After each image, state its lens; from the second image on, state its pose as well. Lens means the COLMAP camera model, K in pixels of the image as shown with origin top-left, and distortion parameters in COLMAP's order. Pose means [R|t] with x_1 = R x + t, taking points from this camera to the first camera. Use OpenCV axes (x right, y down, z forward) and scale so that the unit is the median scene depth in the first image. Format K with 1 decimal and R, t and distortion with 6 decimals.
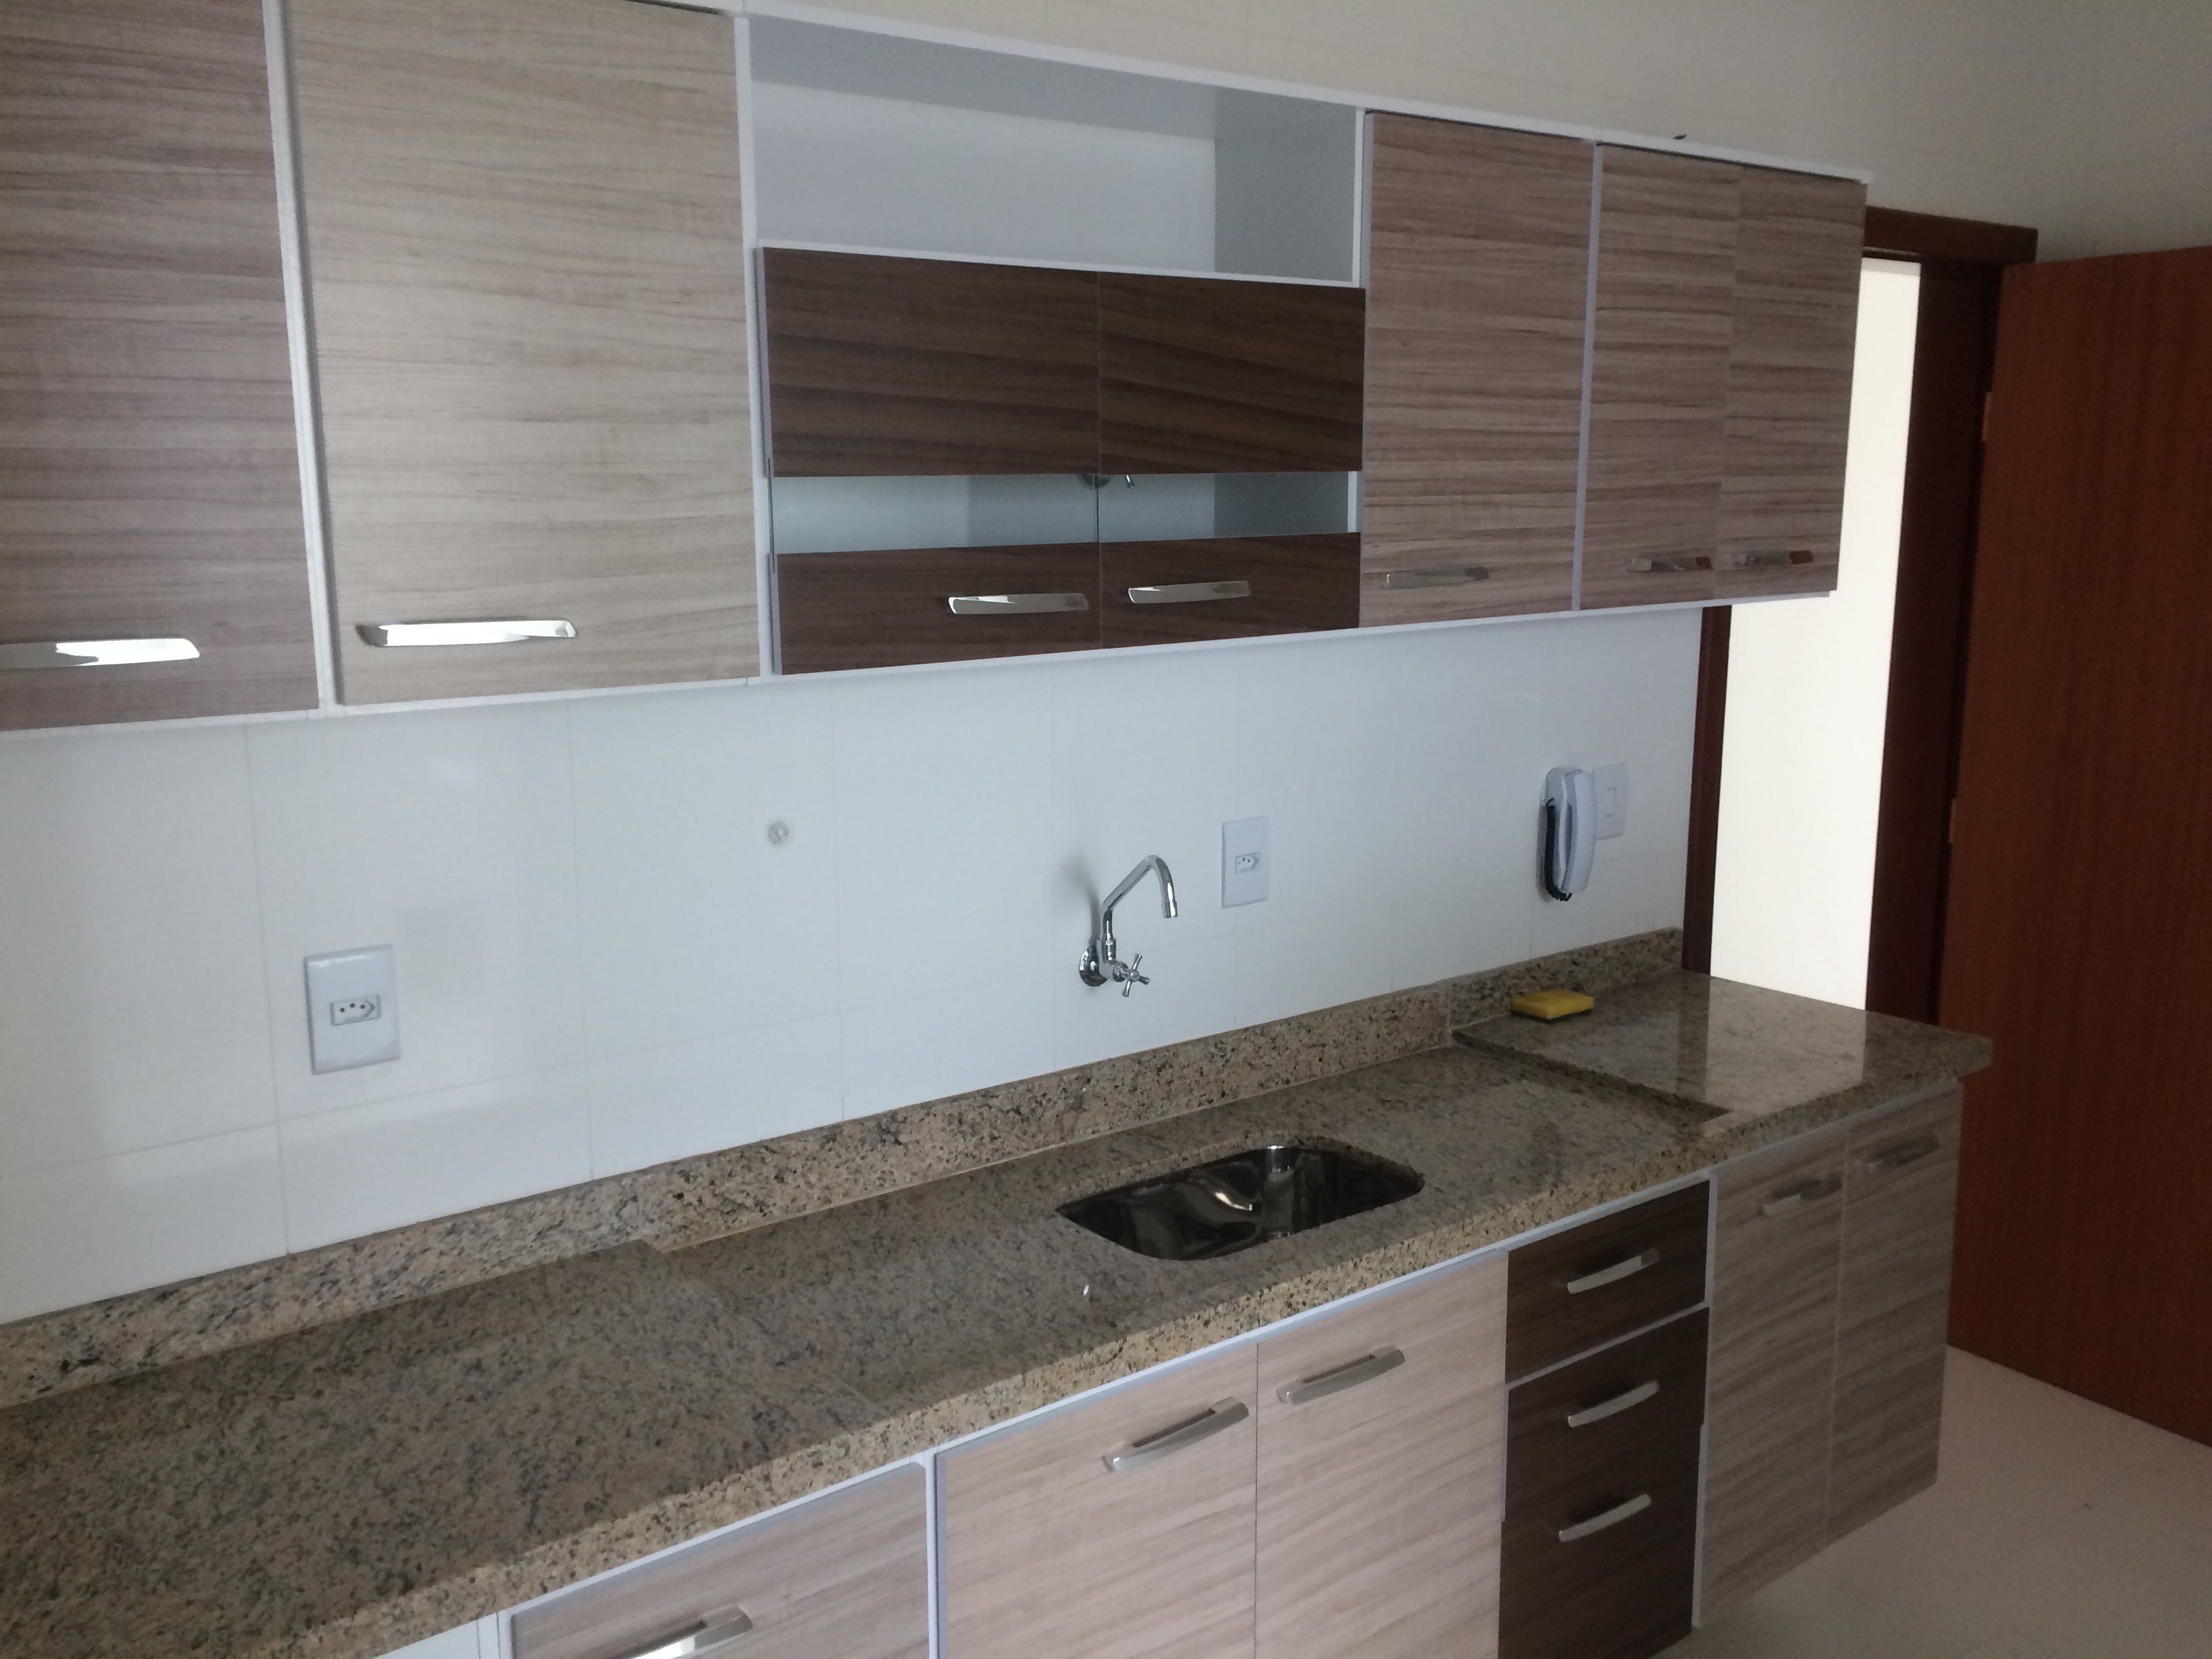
lens RADIAL K [[1873.7, 0, 1106.0], [0, 1873.7, 829.5], [0, 0, 1]] dist [0.065981, -0.087336]
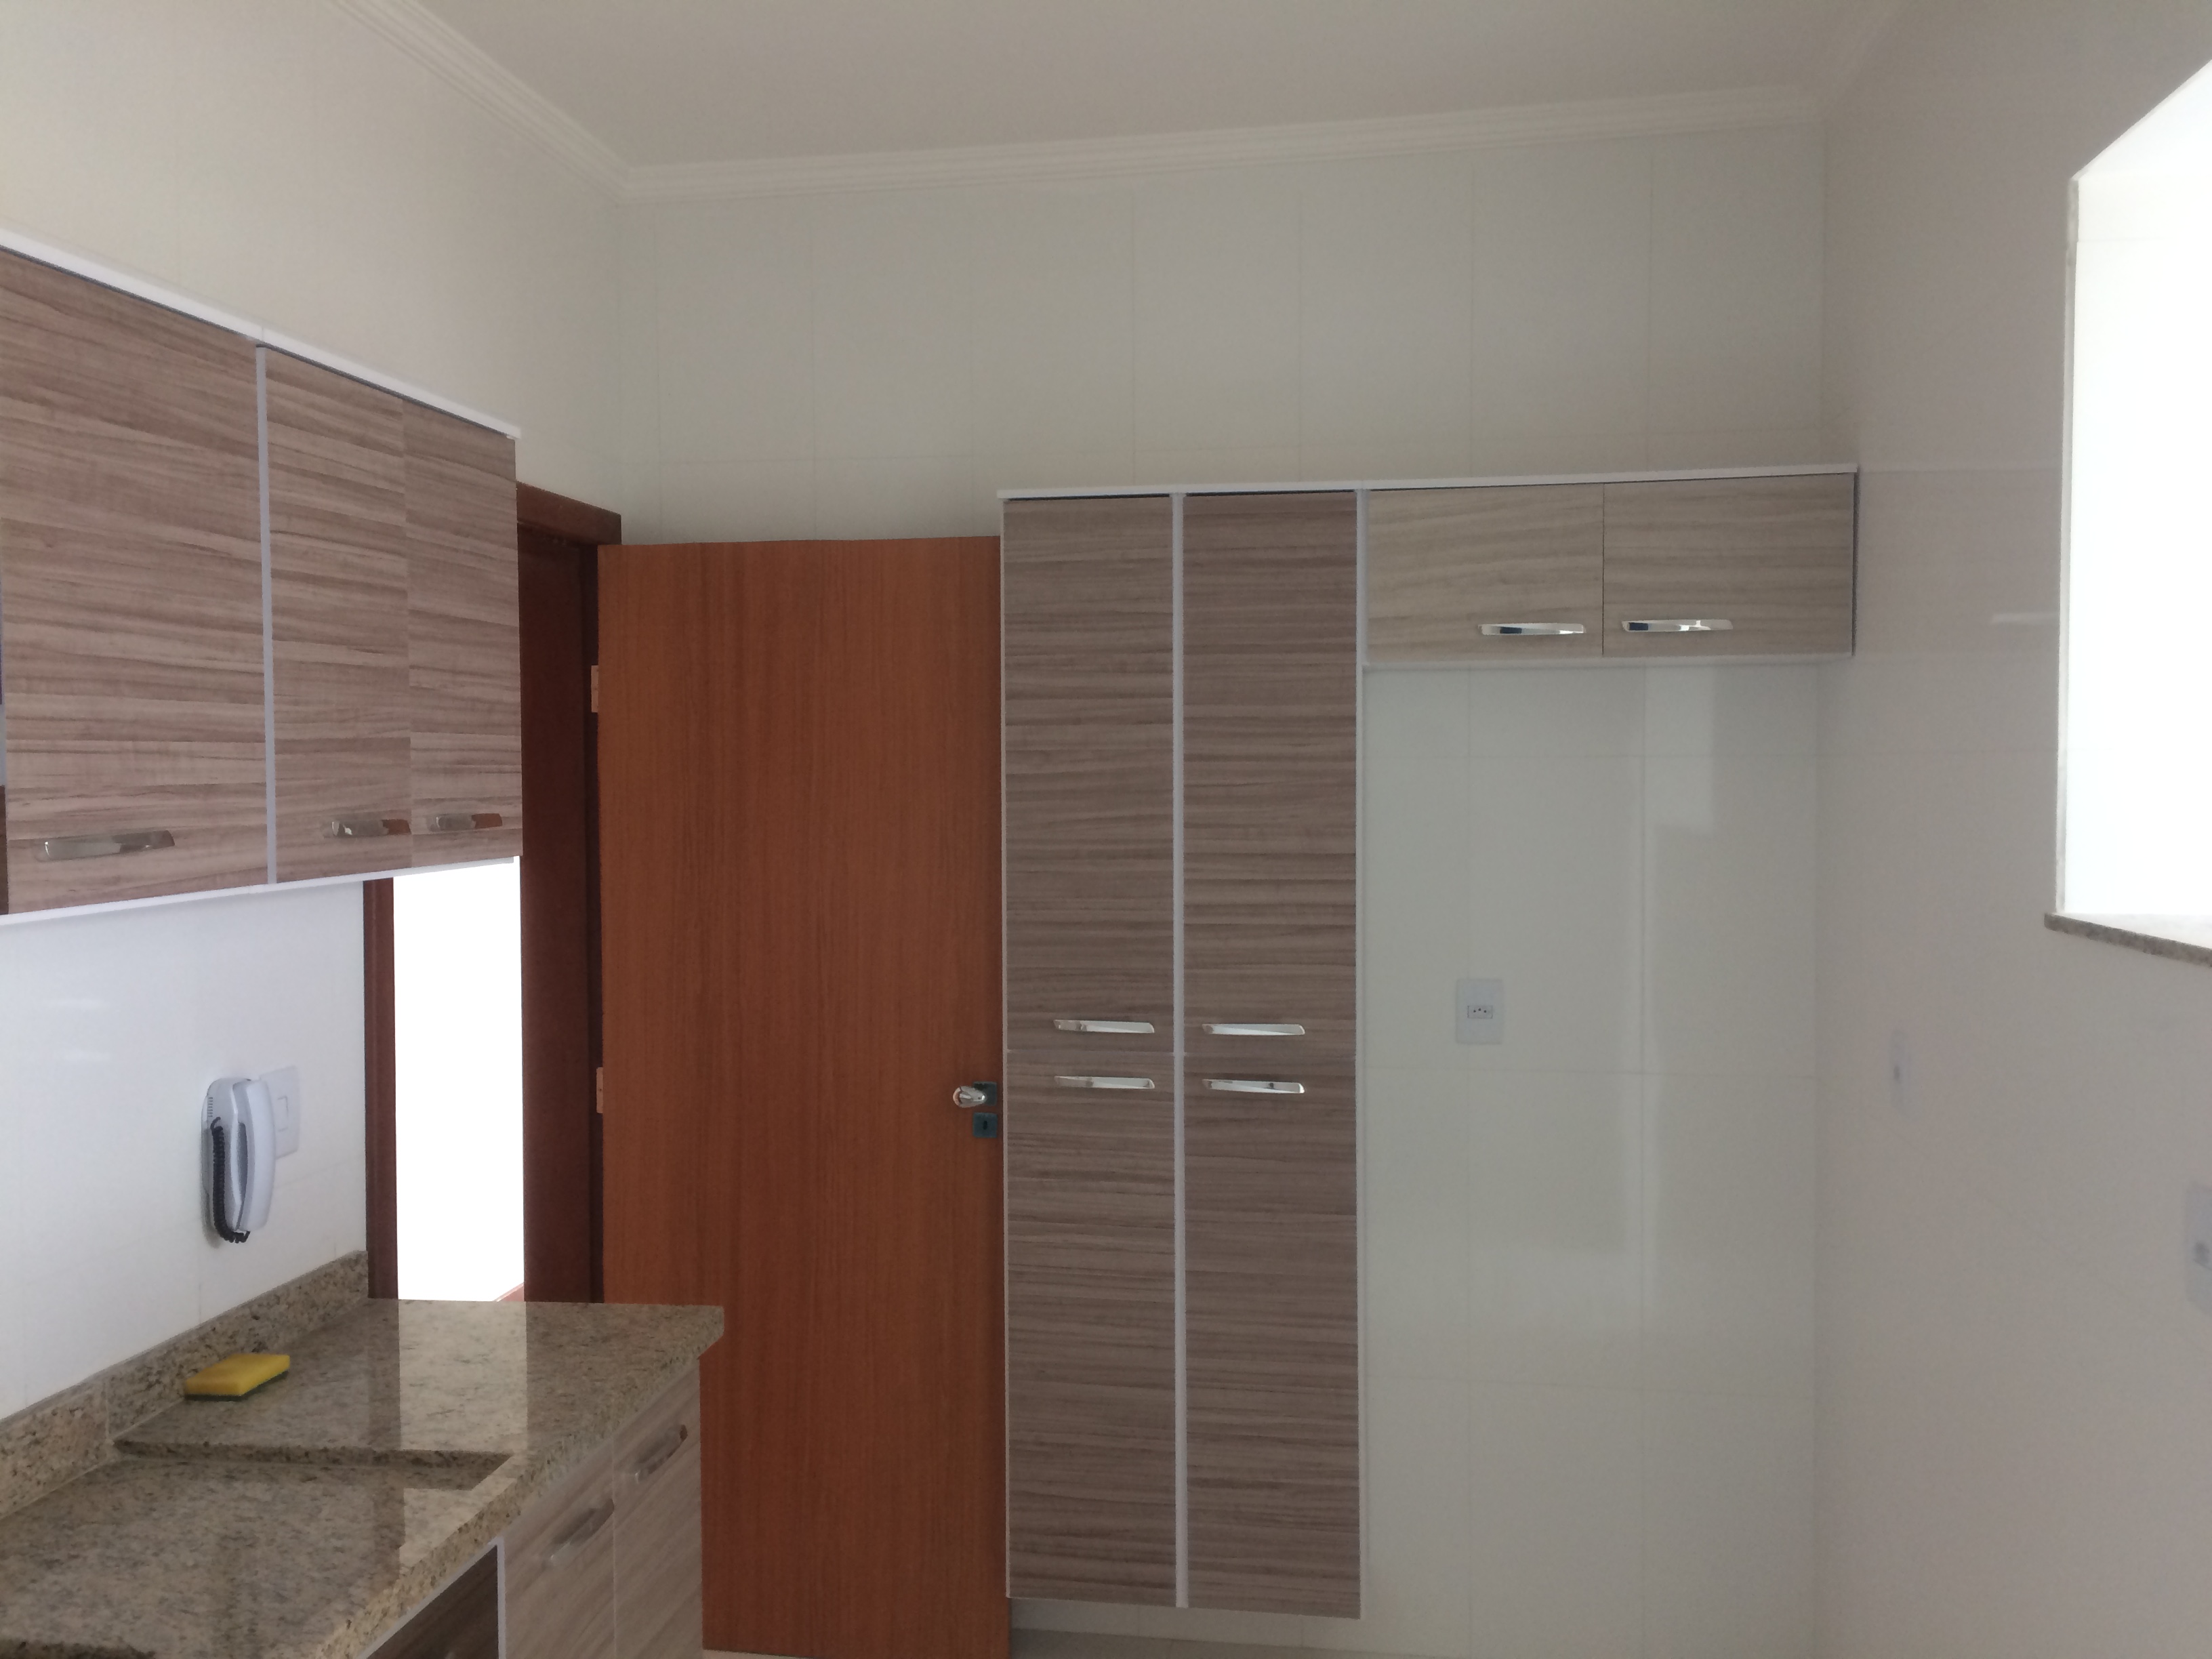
lens RADIAL K [[1873.7, 0, 1106.0], [0, 1873.7, 829.5], [0, 0, 1]] dist [0.065981, -0.087336]
pose [[0.717598, -0.022231, 0.696103, -0.064130], [0.128113, 0.986648, -0.100559, -0.009392], [-0.684573, 0.161340, 0.710865, 0.154191]]
